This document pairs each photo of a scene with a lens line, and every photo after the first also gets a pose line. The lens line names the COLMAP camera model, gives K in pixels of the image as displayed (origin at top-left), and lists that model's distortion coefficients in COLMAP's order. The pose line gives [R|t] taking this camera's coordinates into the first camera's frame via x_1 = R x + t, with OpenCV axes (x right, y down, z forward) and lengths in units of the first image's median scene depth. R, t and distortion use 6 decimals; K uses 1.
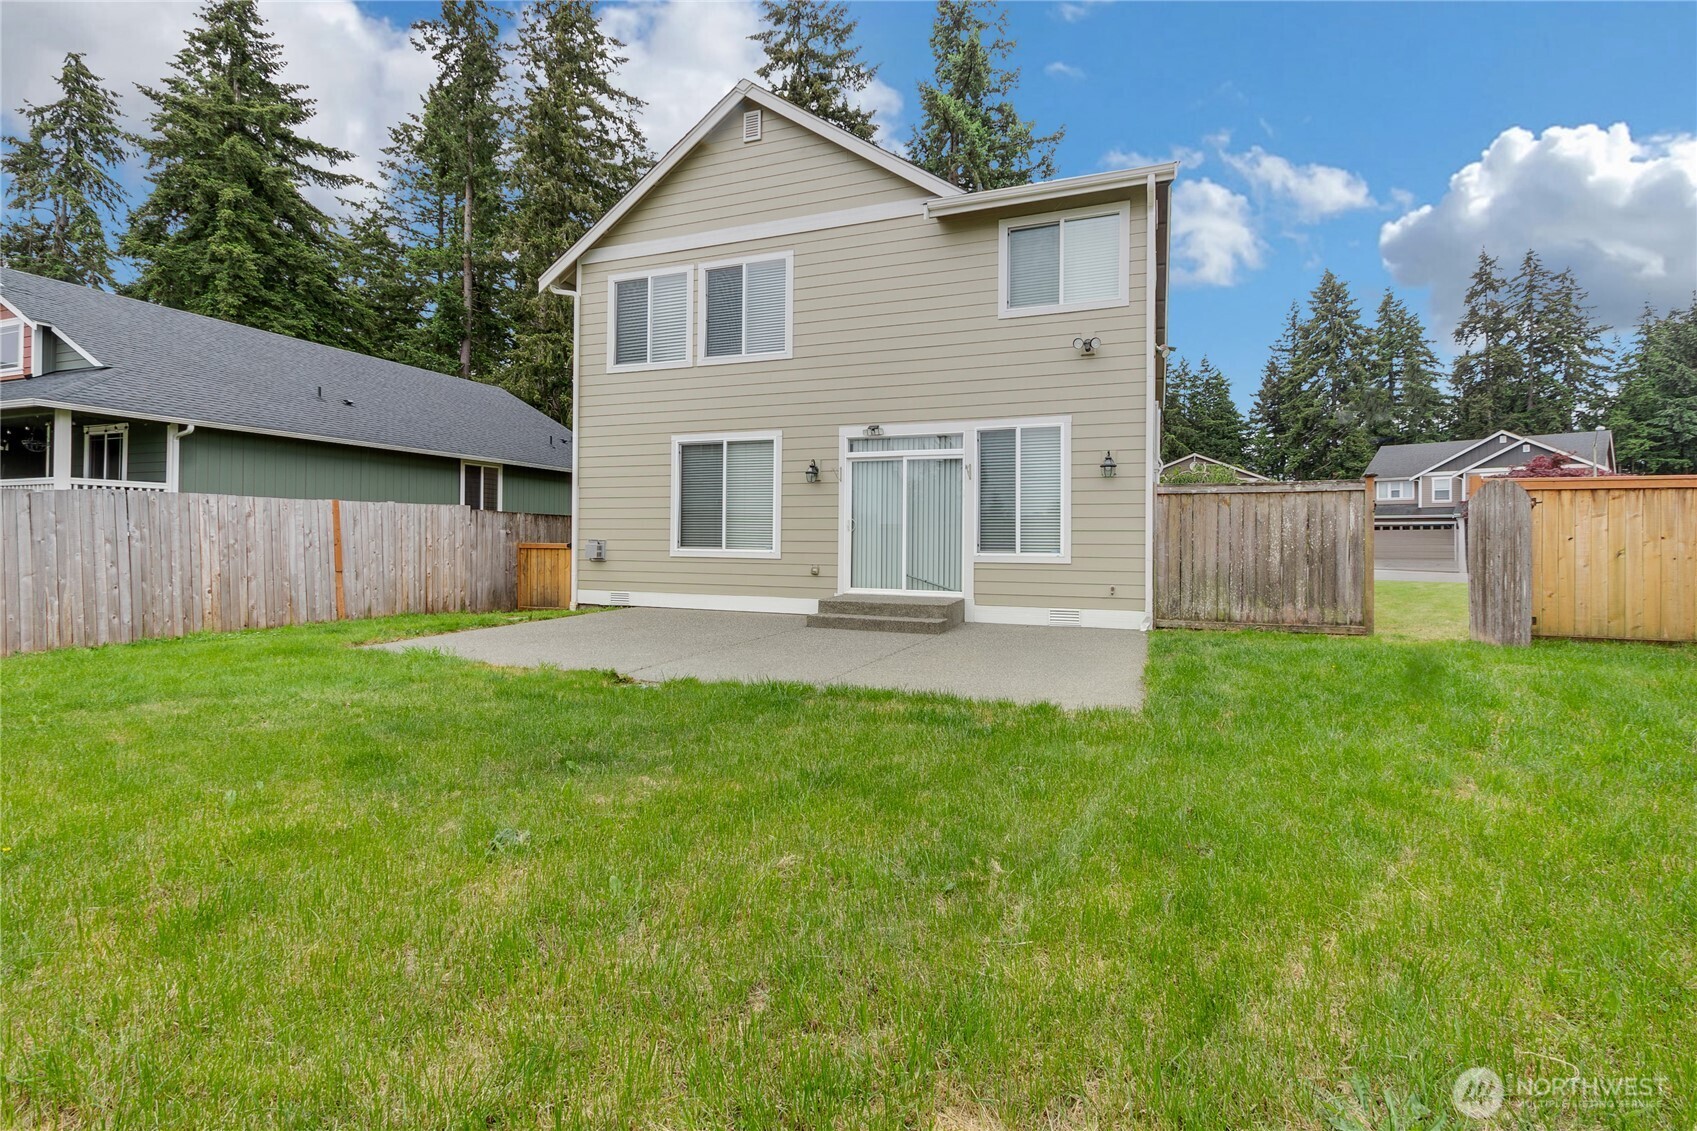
lens RADIAL K [[780.0, 0, 842.4], [0, 780.0, 530.5], [0, 0, 1]] dist [0.001342, 0.000149]
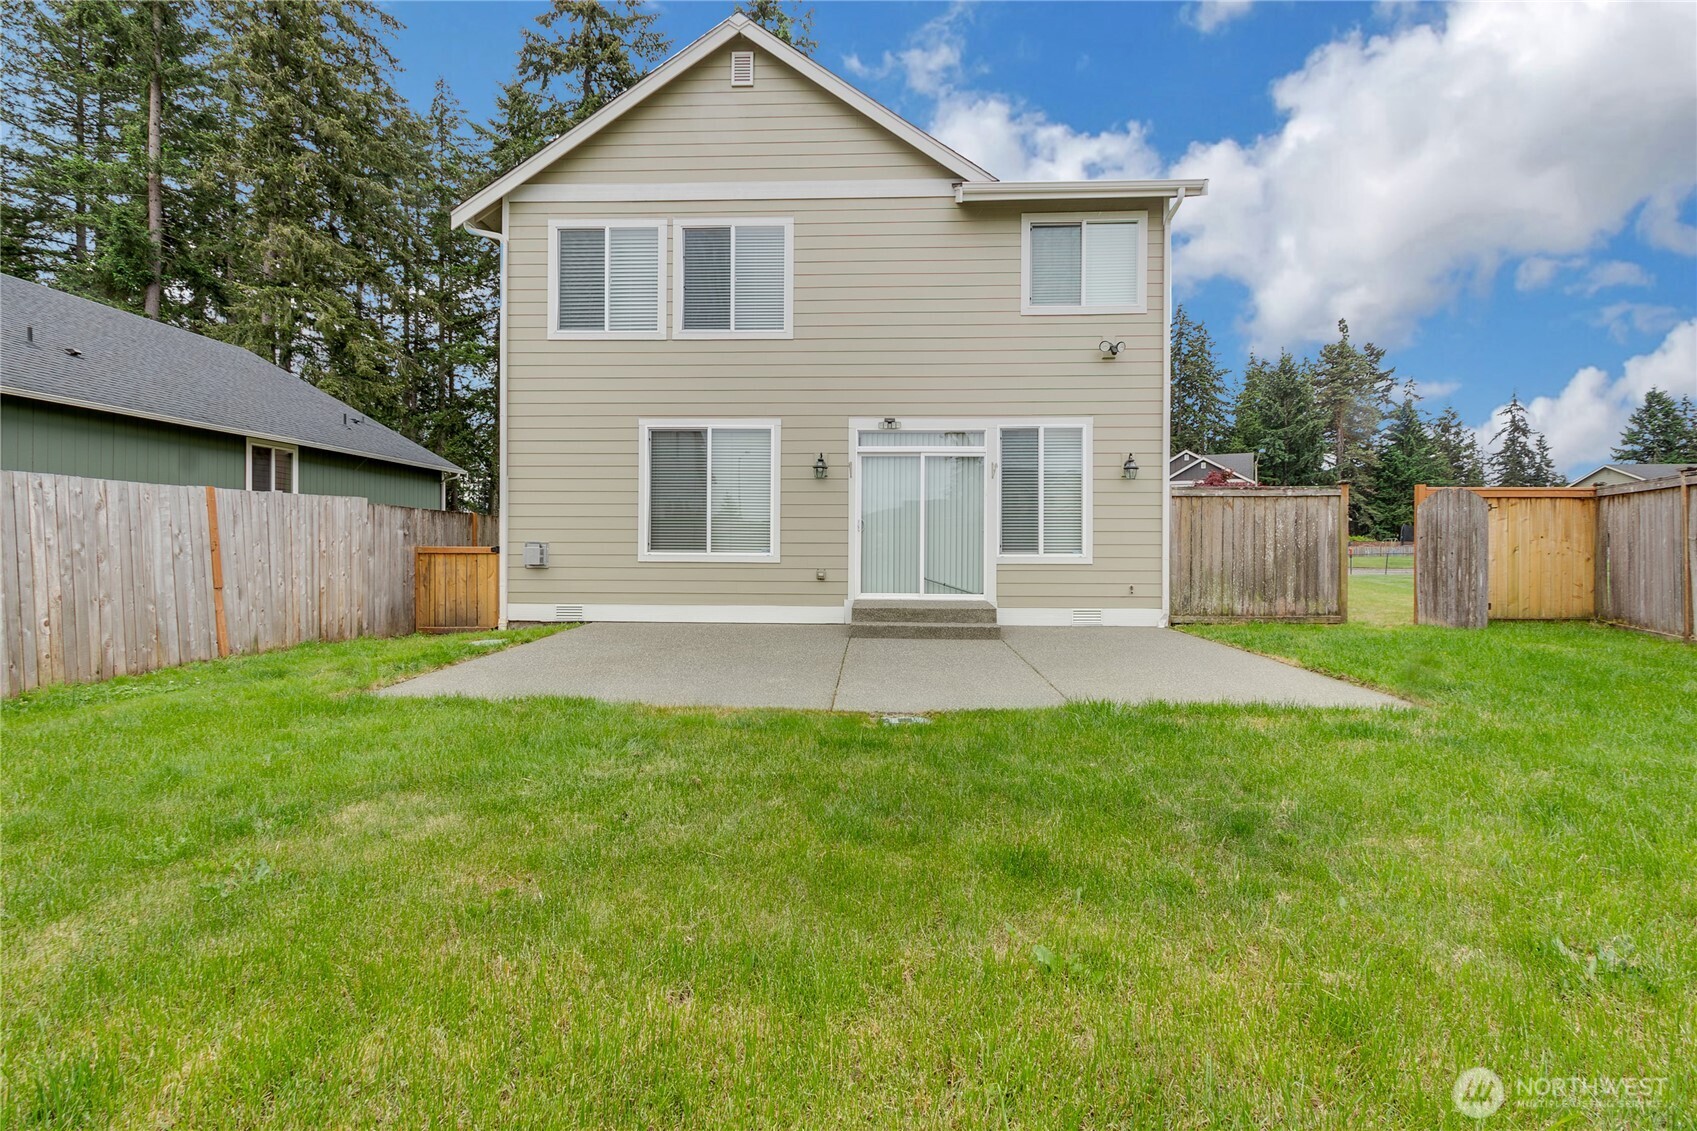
lens RADIAL K [[782.8, 0, 829.7], [0, 782.8, 542.5], [0, 0, 1]] dist [0.001382, 0.000018]
pose [[0.944854, -0.003711, 0.327471, -0.346785], [-0.000430, 0.999921, 0.012574, 0.001984], [-0.327492, -0.012022, 0.944777, 0.145699]]
